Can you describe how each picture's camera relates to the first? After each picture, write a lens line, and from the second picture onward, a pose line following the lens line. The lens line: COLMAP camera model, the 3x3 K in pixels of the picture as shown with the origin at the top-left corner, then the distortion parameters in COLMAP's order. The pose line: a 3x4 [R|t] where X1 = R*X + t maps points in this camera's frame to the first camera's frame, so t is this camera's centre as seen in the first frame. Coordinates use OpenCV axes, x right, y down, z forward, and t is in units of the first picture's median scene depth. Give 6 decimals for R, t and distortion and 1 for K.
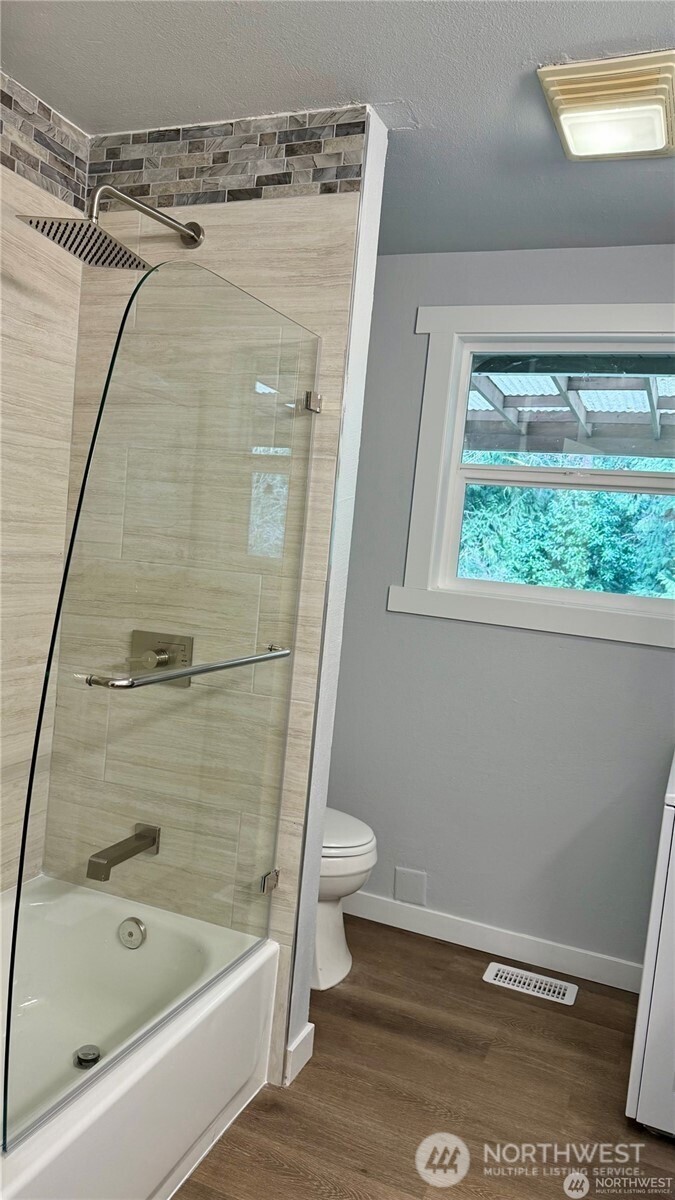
lens RADIAL K [[850.8, 0, 327.7], [0, 850.8, 595.7], [0, 0, 1]] dist [0.047657, -0.052151]
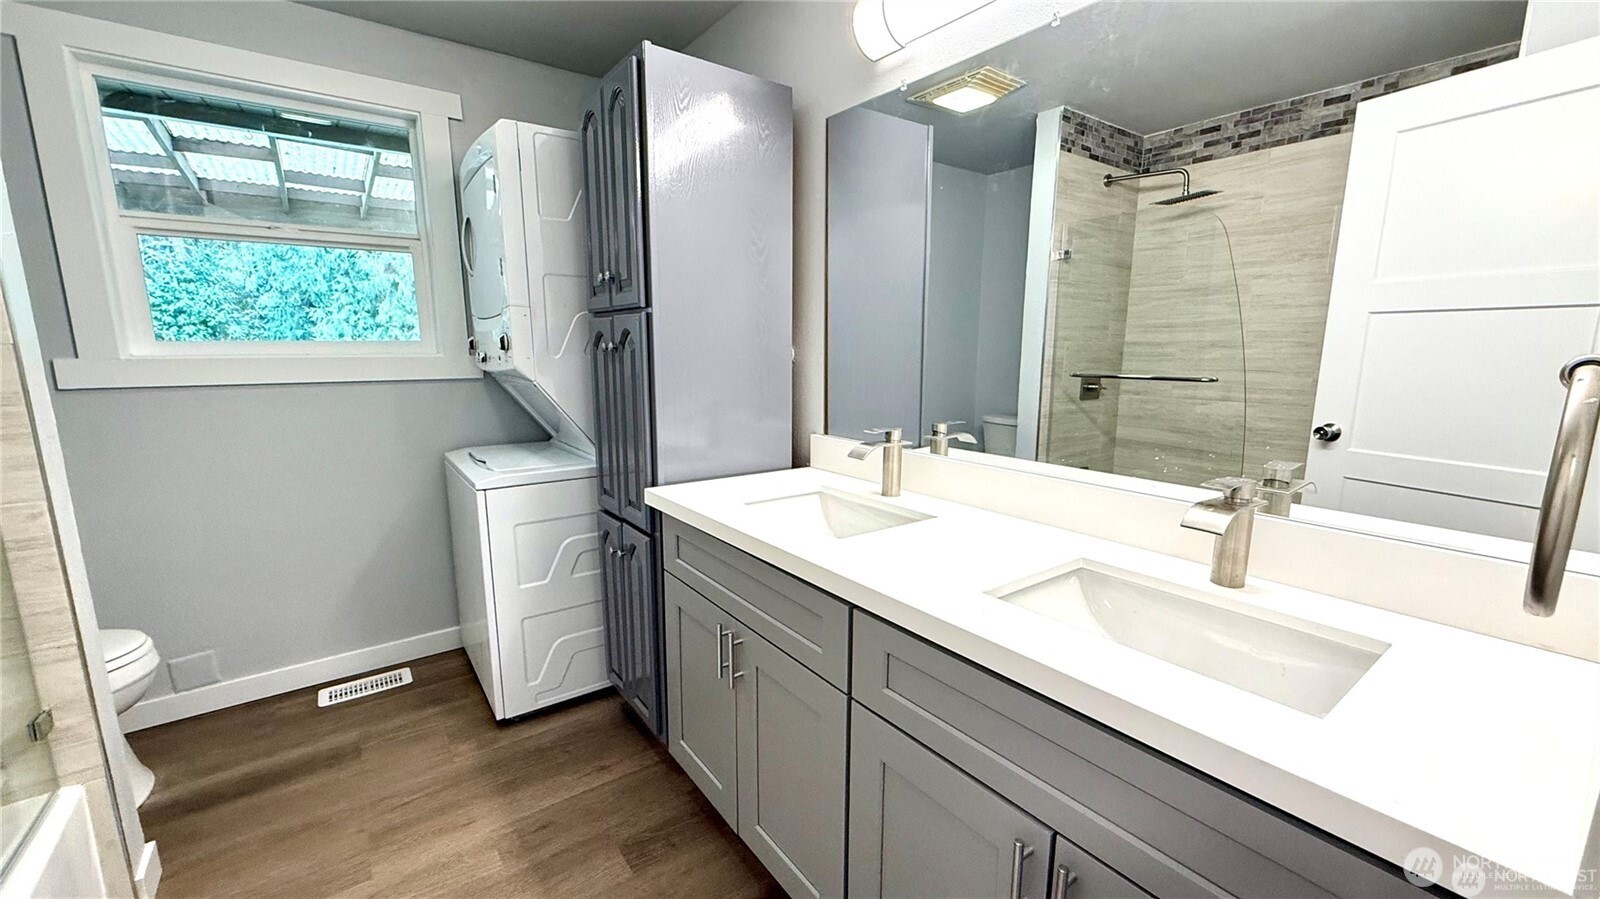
lens RADIAL K [[642.7, 0, 799.5], [0, 642.7, 456.3], [0, 0, 1]] dist [0.003518, 0.000221]
pose [[0.510154, -0.243028, 0.825034, -0.102137], [0.106870, 0.969726, 0.219567, 0.019481], [-0.853418, -0.023842, 0.520682, 0.050619]]
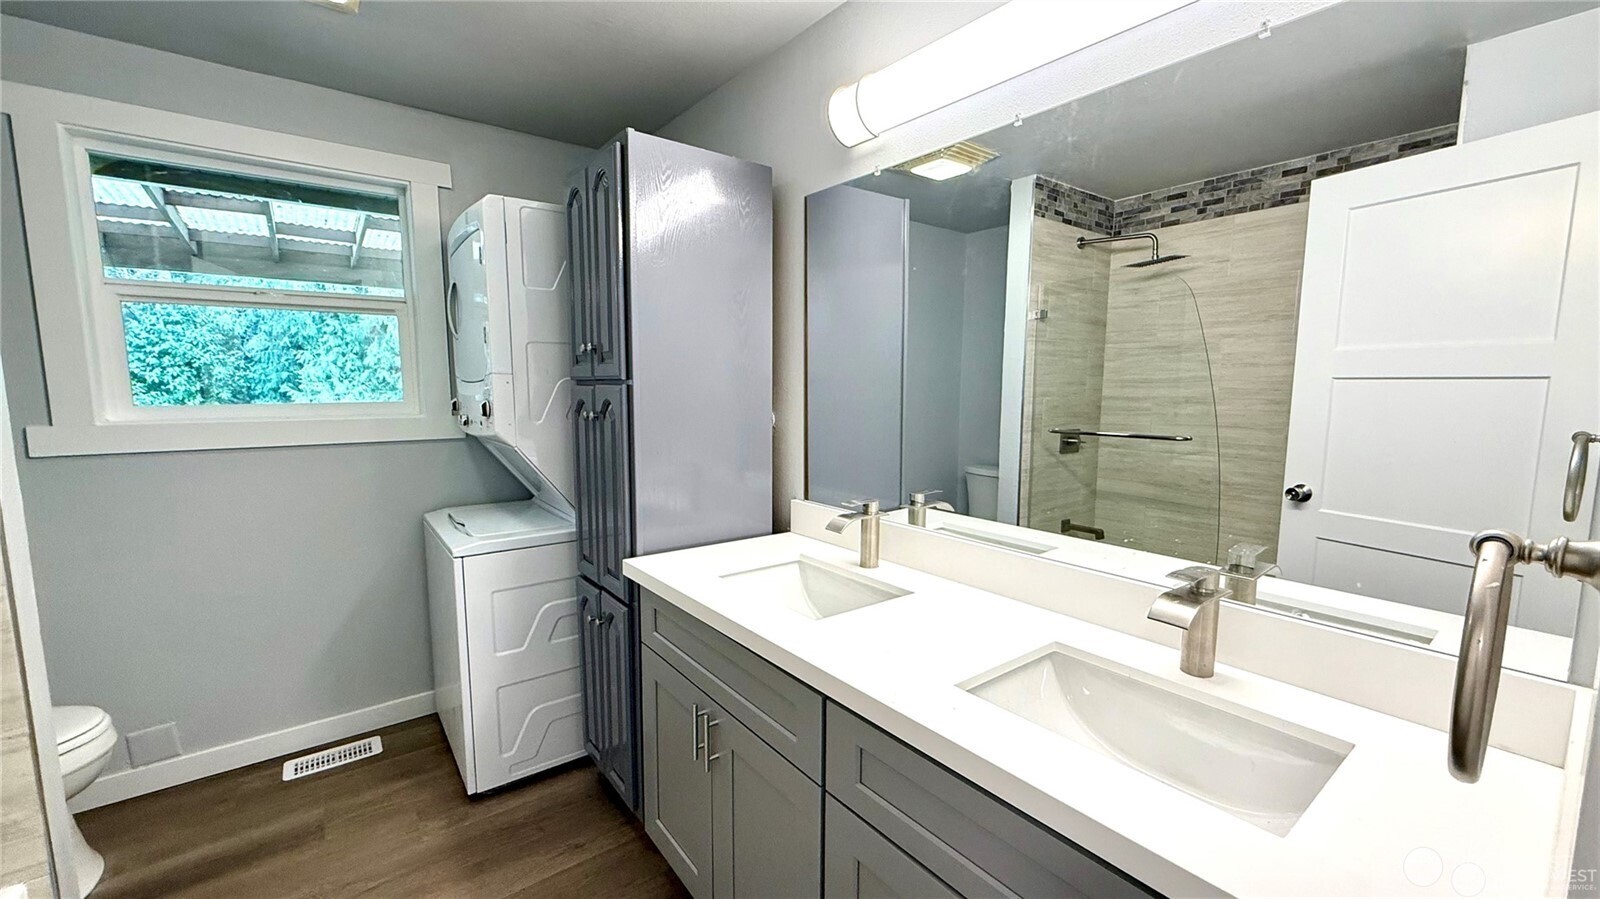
lens RADIAL K [[642.7, 0, 799.2], [0, 642.7, 457.5], [0, 0, 1]] dist [0.003518, 0.000221]
pose [[0.495173, -0.194526, 0.846737, -0.095219], [0.105770, 0.980860, 0.163484, -0.007179], [-0.862332, 0.008607, 0.506270, 0.041167]]
